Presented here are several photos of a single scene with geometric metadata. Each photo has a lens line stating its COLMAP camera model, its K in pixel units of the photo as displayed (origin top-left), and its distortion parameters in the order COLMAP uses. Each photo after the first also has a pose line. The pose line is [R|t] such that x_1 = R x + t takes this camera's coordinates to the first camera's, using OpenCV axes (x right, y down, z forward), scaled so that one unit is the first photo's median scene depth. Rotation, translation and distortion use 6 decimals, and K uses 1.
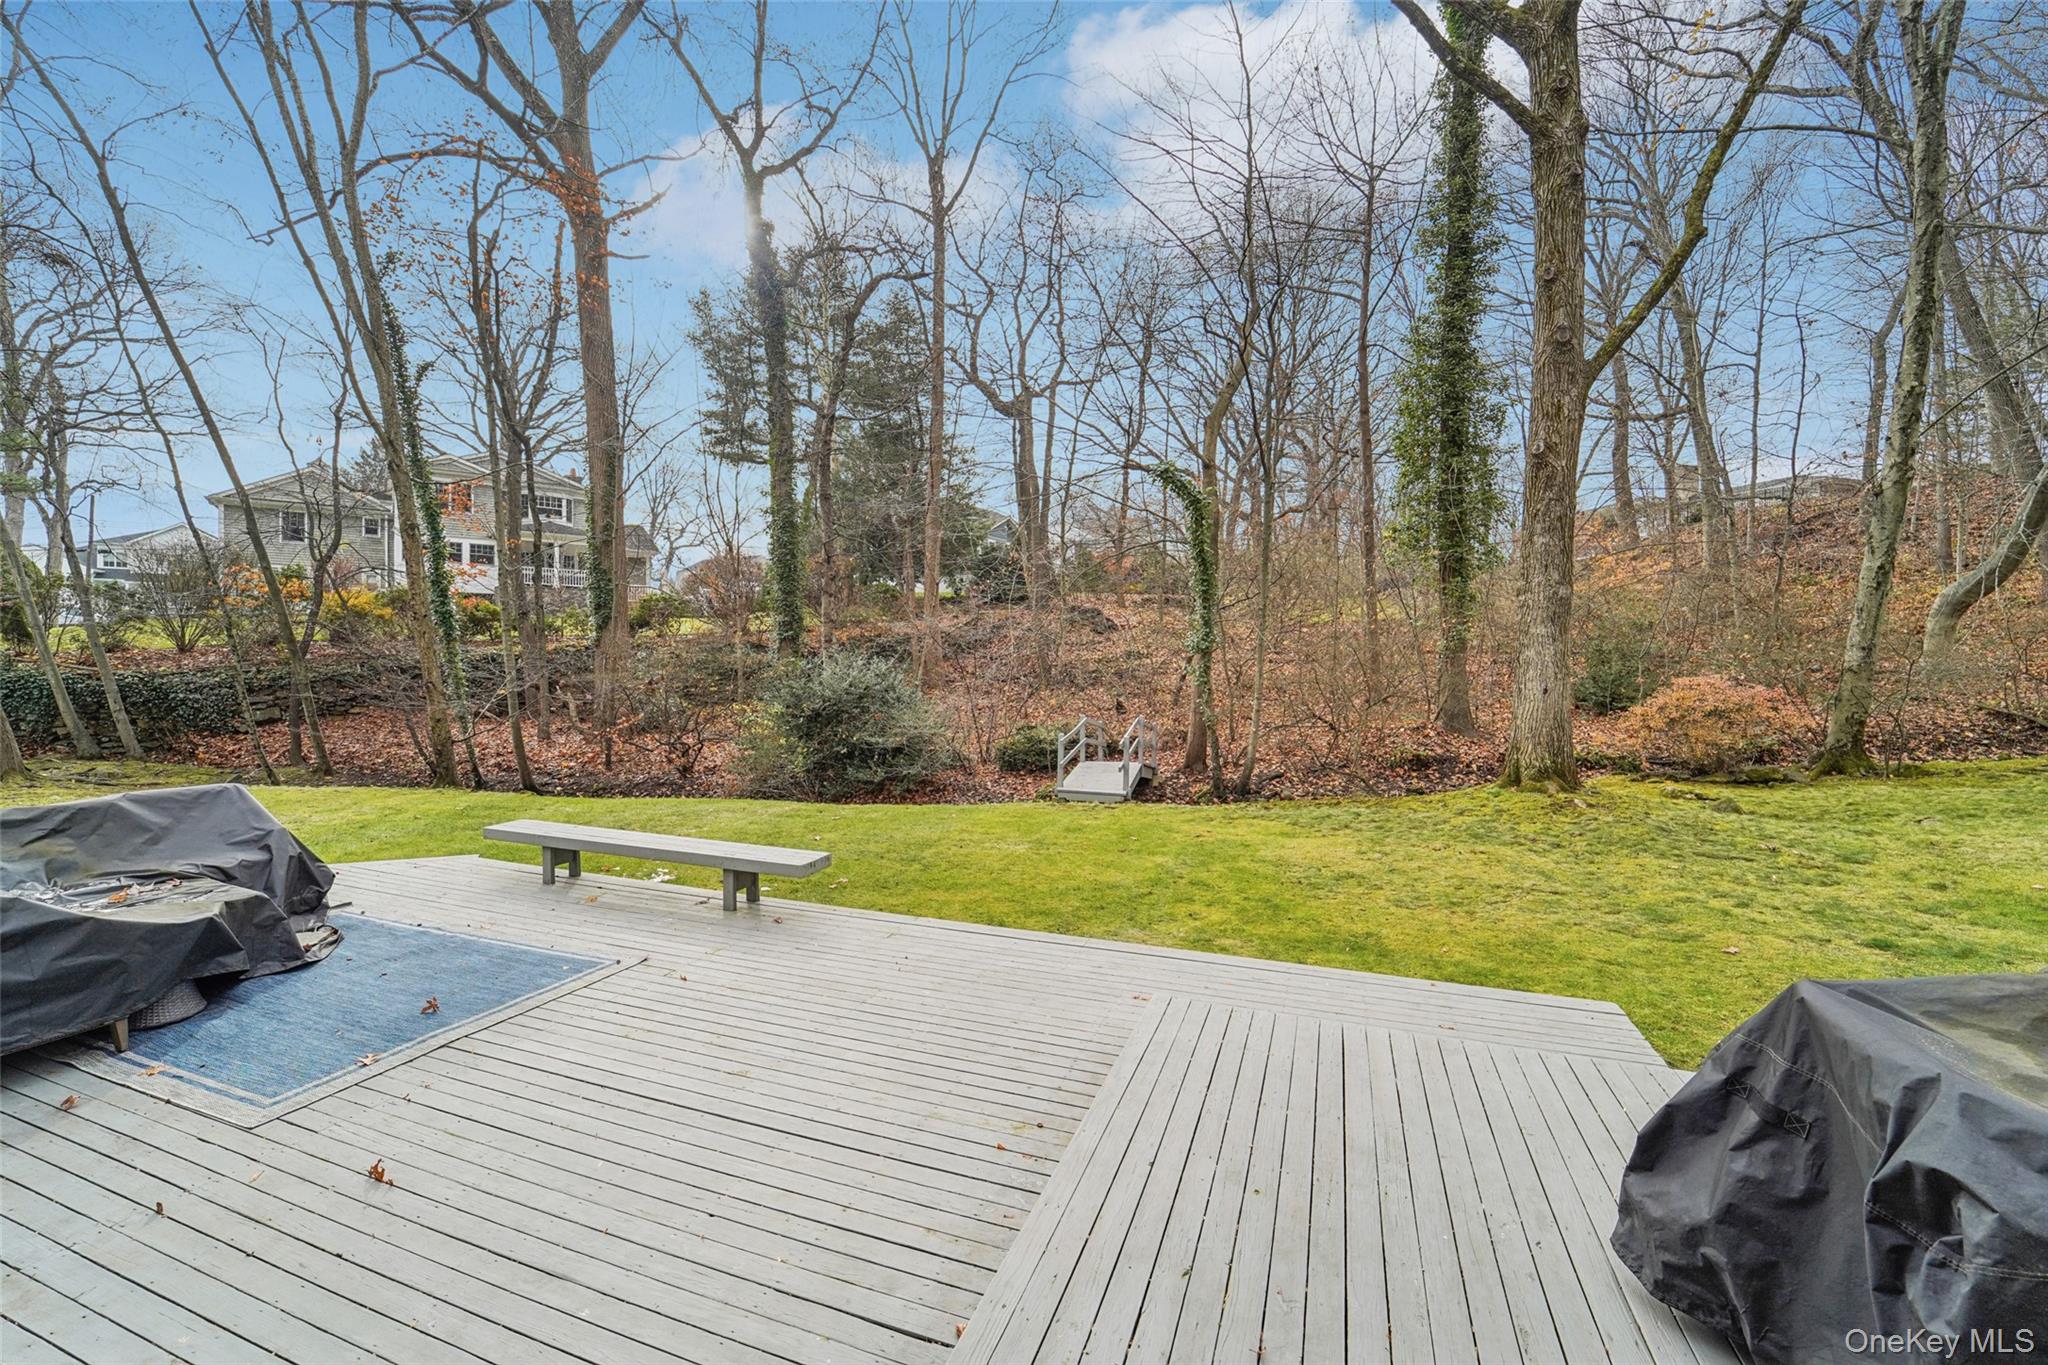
lens RADIAL K [[838.4, 0, 1024.0], [0, 838.4, 682.5], [0, 0, 1]] dist [-0.019366, -0.000092]
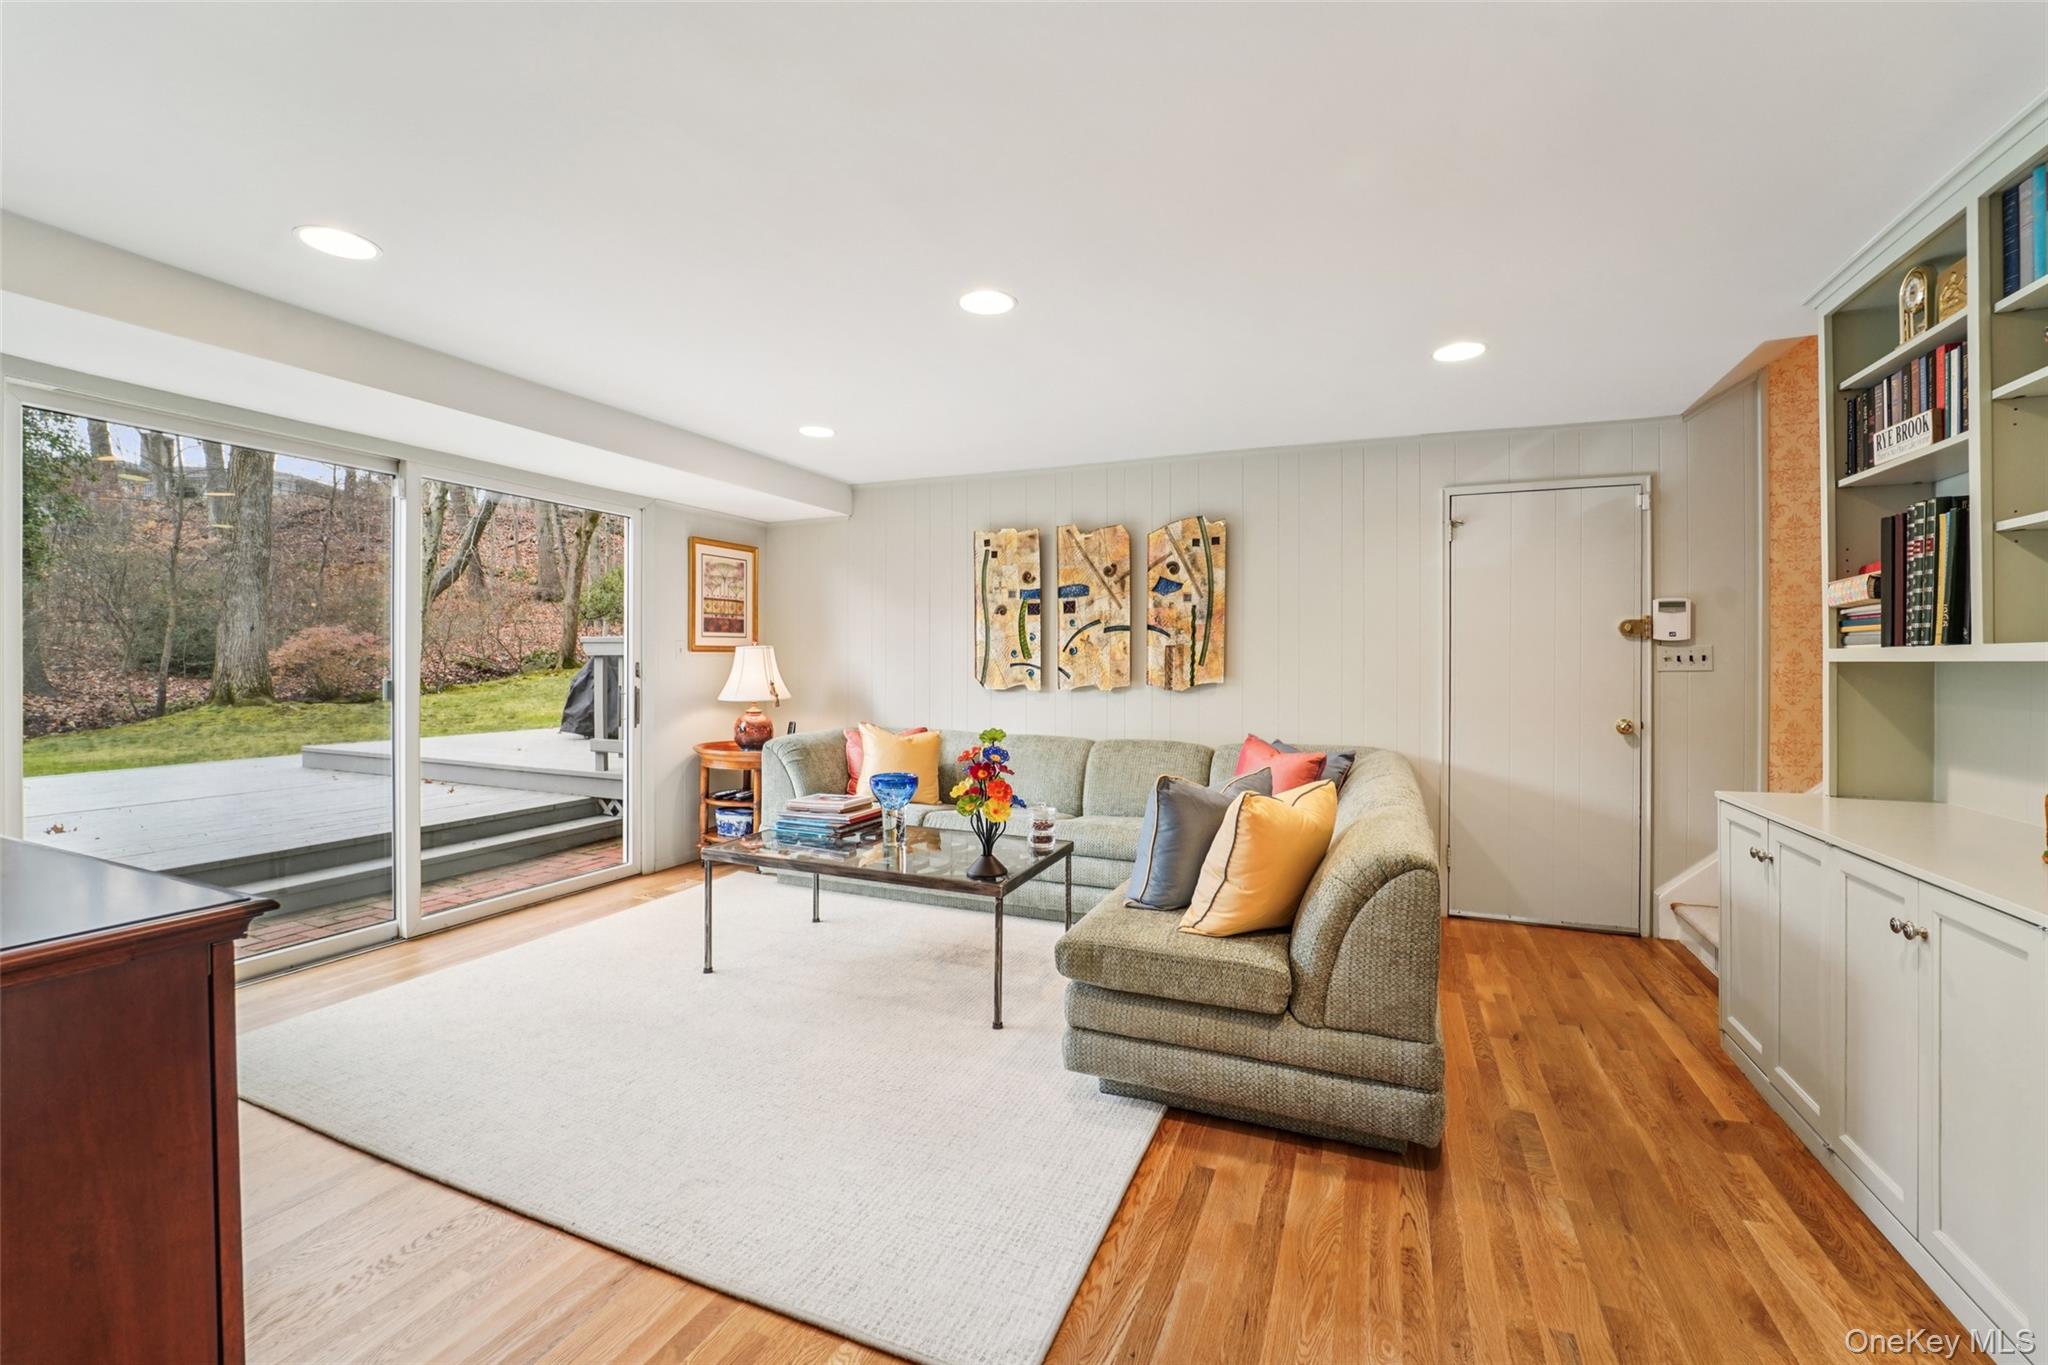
lens RADIAL K [[846.7, 0, 1028.4], [0, 846.7, 673.9], [0, 0, 1]] dist [-0.001053, -0.000591]
pose [[0.041335, -0.020130, 0.998943, -0.528111], [0.020786, 0.999598, 0.019283, 0.066618], [-0.998929, 0.019967, 0.041736, -0.213862]]
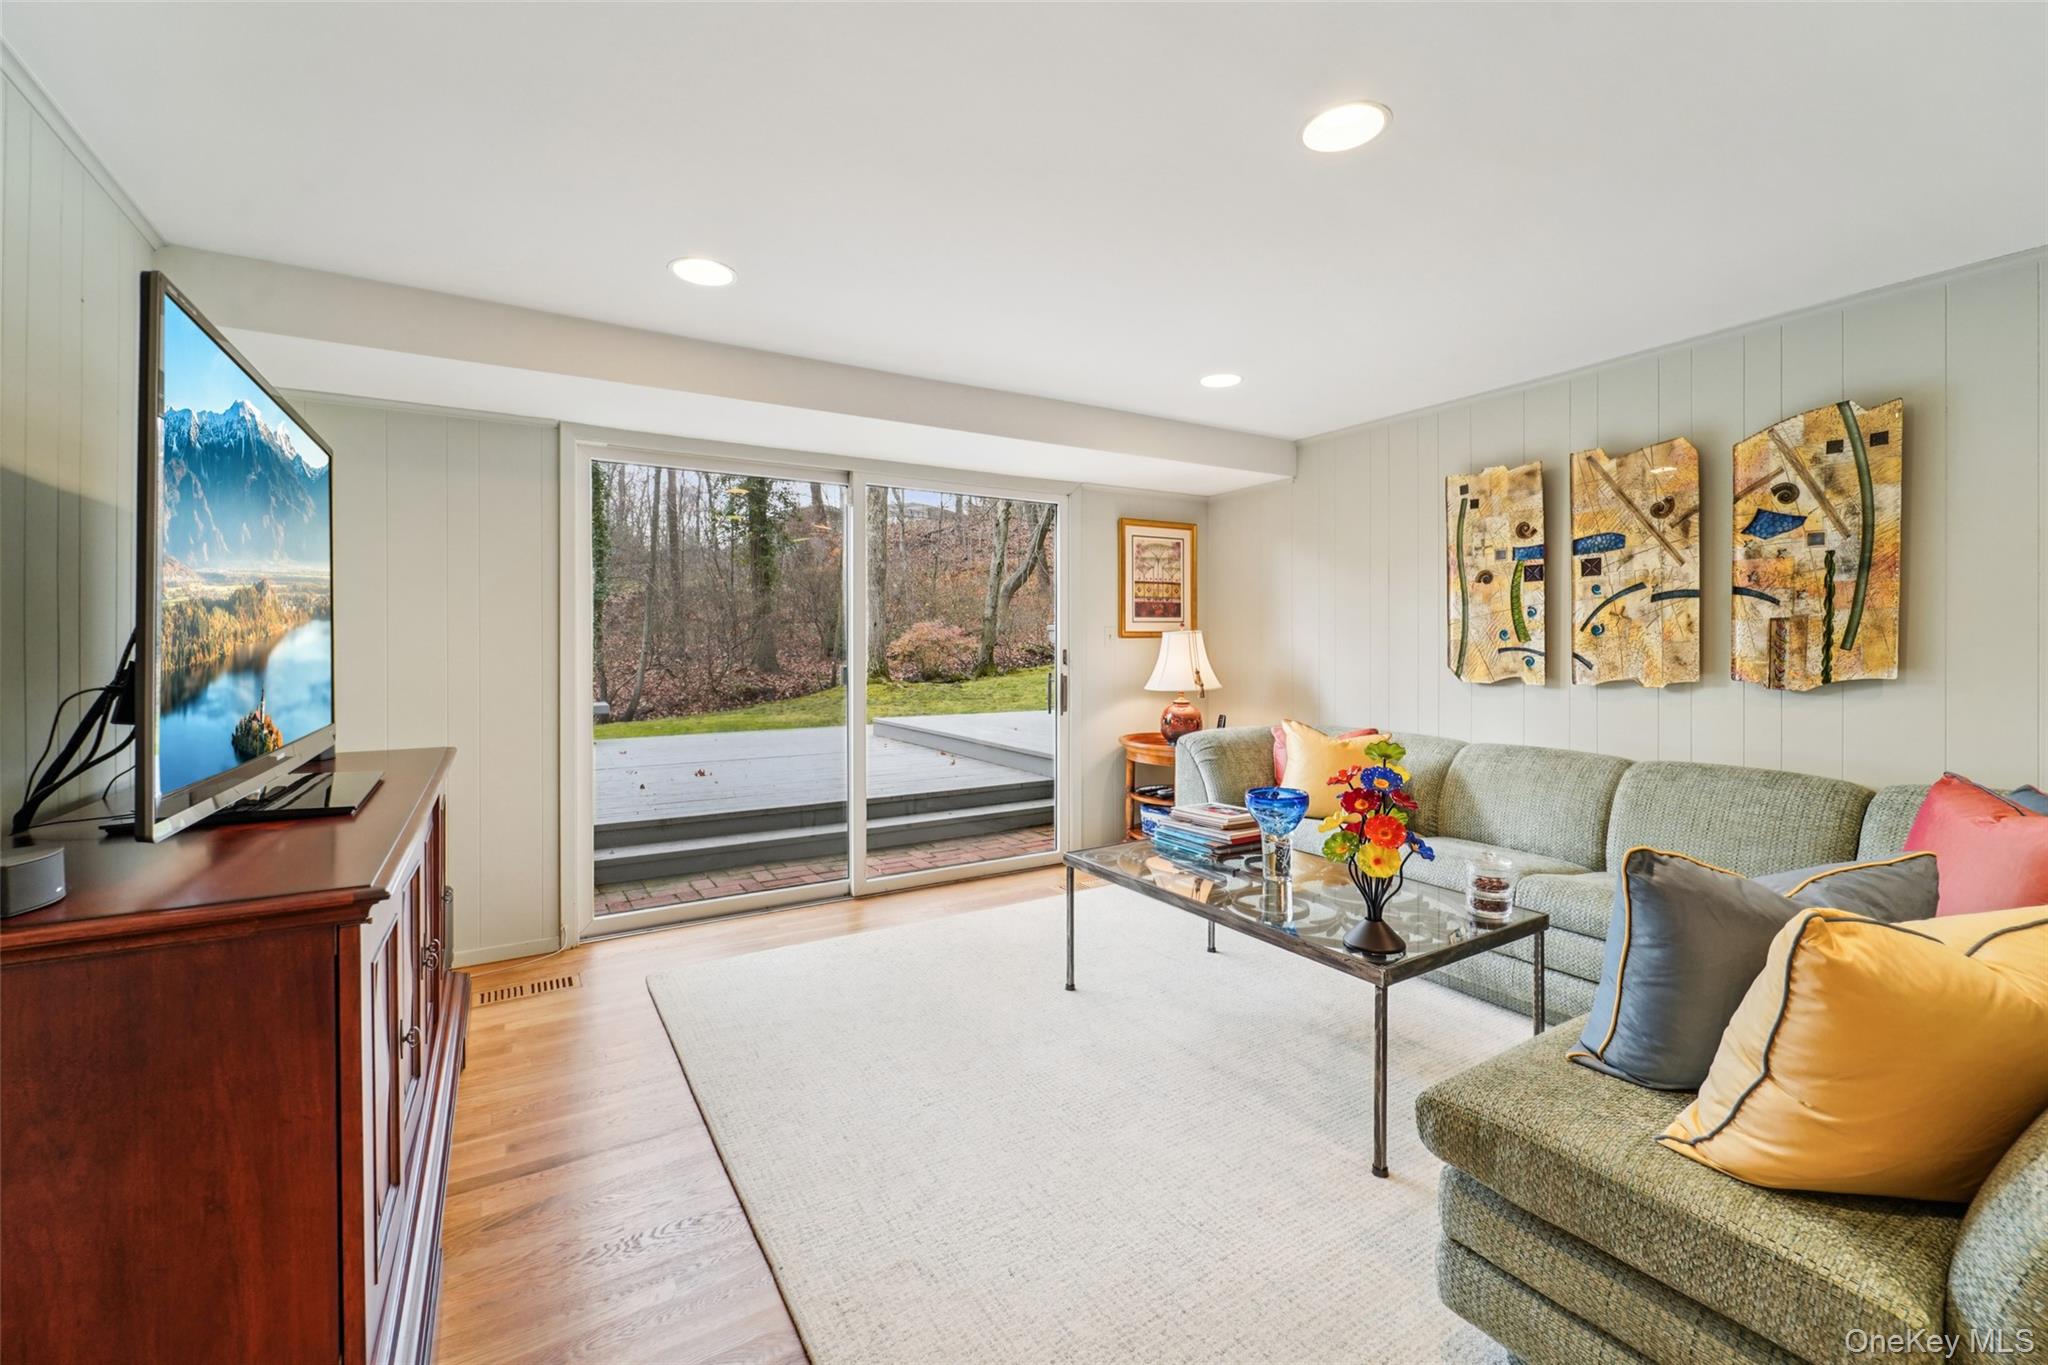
lens RADIAL K [[853.4, 0, 1025.8], [0, 853.4, 658.4], [0, 0, 1]] dist [0.008231, -0.000512]
pose [[0.616093, -0.018967, 0.787445, -0.452562], [0.027127, 0.999628, 0.002853, 0.067675], [-0.787207, 0.019603, 0.616378, -0.250138]]
